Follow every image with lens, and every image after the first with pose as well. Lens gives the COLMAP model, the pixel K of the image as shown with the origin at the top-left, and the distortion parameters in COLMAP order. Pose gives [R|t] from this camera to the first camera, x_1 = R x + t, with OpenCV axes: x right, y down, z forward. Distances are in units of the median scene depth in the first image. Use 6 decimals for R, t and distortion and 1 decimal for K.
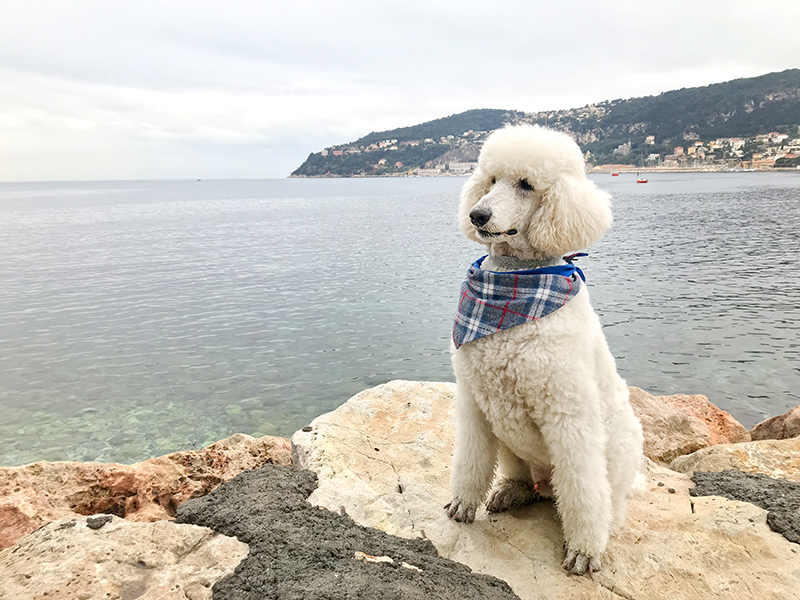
lens RADIAL K [[647.1, 0, 398.0], [0, 647.1, 298.9], [0, 0, 1]] dist [0.028094, -0.032638]
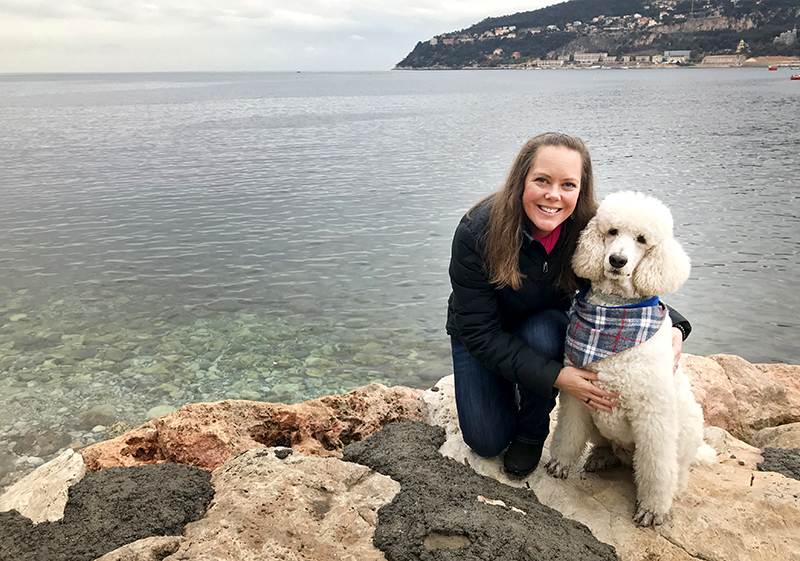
lens RADIAL K [[703.5, 0, 412.7], [0, 703.5, 272.4], [0, 0, 1]] dist [0.013317, 0.017202]
pose [[0.990466, 0.045077, -0.130173, -0.016587], [-0.032474, 0.994719, 0.097367, -0.128139], [0.133875, -0.092212, 0.986699, -0.260961]]
